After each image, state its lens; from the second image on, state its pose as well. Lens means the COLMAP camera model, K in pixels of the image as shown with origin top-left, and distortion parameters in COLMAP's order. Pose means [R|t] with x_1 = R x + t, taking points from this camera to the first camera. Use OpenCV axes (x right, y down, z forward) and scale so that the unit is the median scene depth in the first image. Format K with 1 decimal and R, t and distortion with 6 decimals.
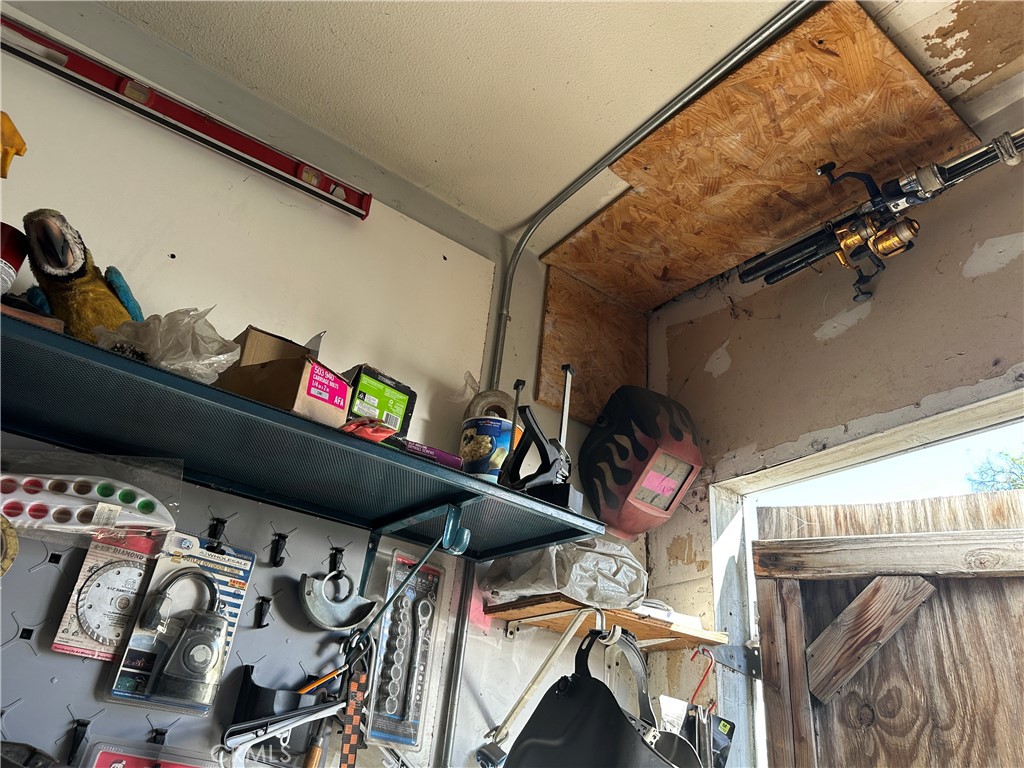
lens RADIAL K [[731.6, 0, 526.7], [0, 731.6, 395.9], [0, 0, 1]] dist [0.007558, -0.003933]
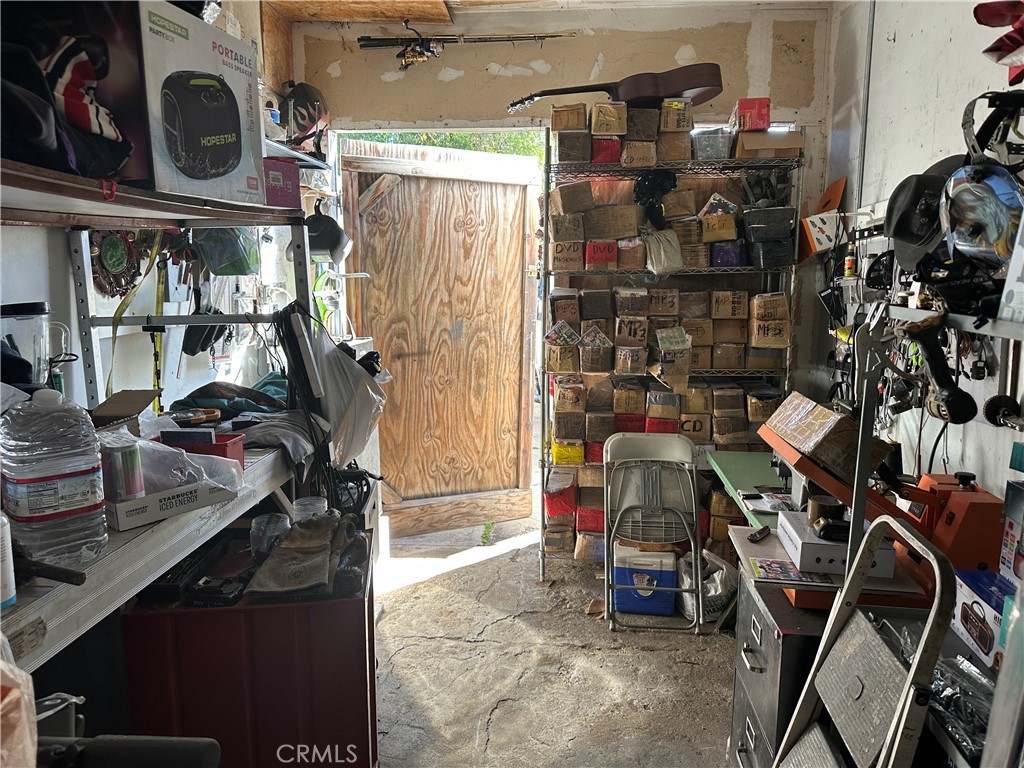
lens RADIAL K [[731.6, 0, 526.7], [0, 731.6, 395.9], [0, 0, 1]] dist [0.007558, -0.003933]
pose [[0.657907, -0.200994, 0.725782, -1.418268], [-0.318278, 0.799223, 0.509845, -0.700801], [-0.682537, -0.566431, 0.461842, -1.192864]]
